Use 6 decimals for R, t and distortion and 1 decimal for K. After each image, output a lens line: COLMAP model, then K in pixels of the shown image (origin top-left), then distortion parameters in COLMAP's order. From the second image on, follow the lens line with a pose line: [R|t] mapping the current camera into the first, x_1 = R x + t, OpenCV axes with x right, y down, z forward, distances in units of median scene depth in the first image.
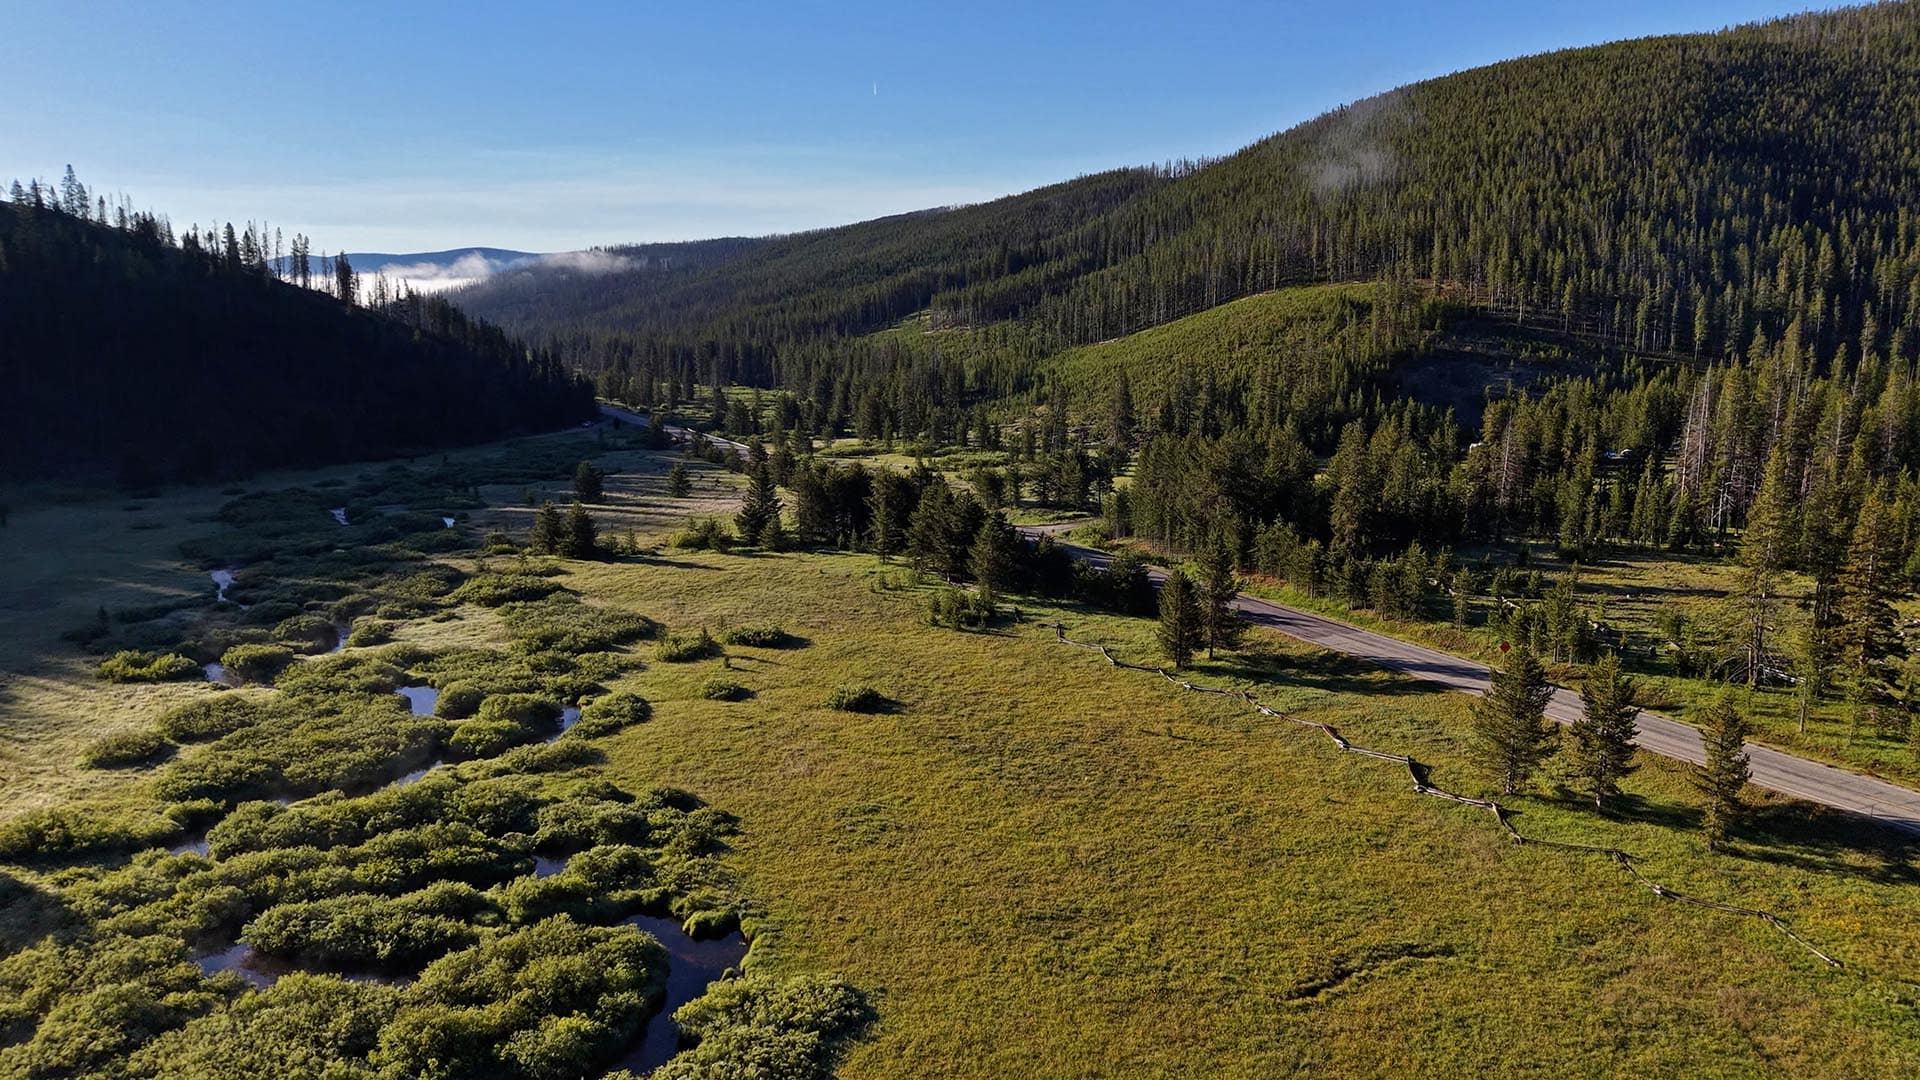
lens RADIAL K [[1350.4, 0, 966.4], [0, 1350.4, 547.8], [0, 0, 1]] dist [0.046358, -0.059179]
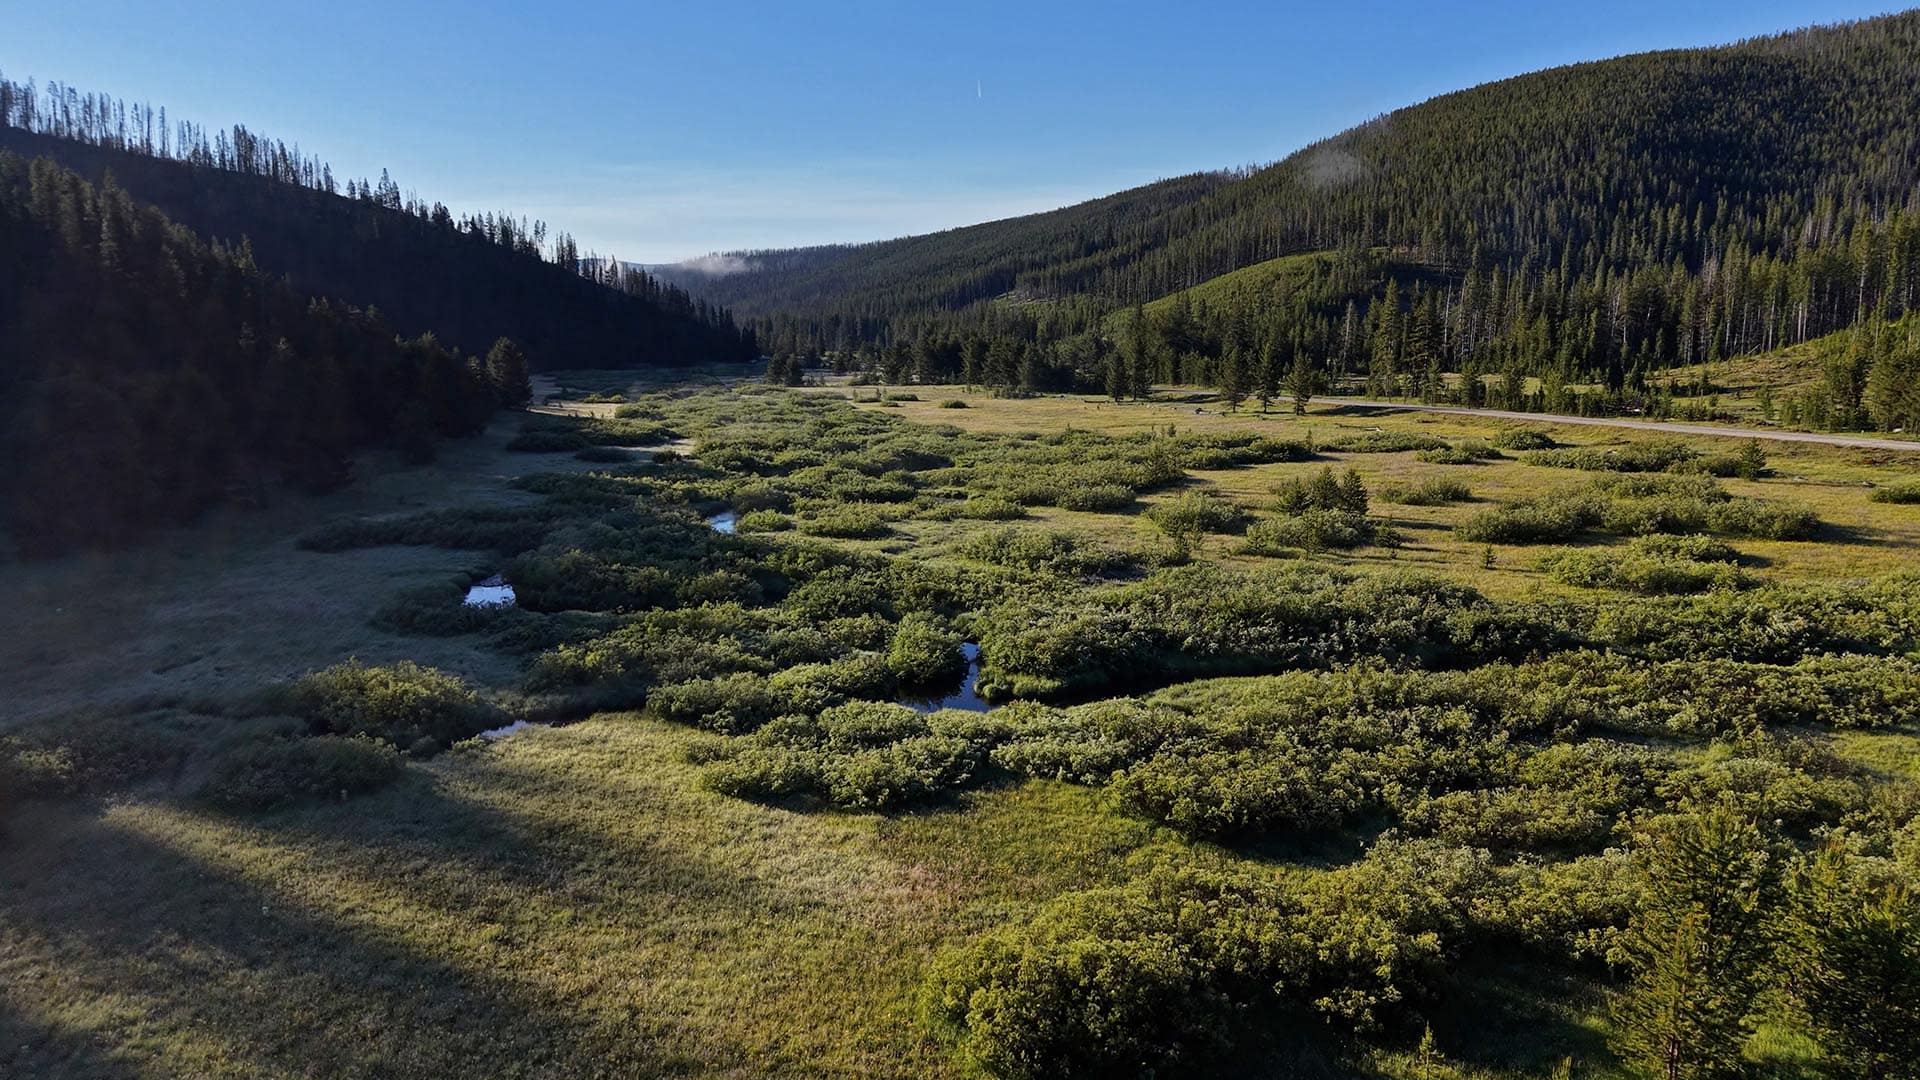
lens RADIAL K [[1350.4, 0, 948.3], [0, 1350.4, 533.1], [0, 0, 1]] dist [0.046358, -0.059179]
pose [[0.996495, 0.013825, -0.082501, 0.015280], [-0.015298, 0.999734, -0.017245, 0.062625], [0.082240, 0.018447, 0.996442, -0.195860]]
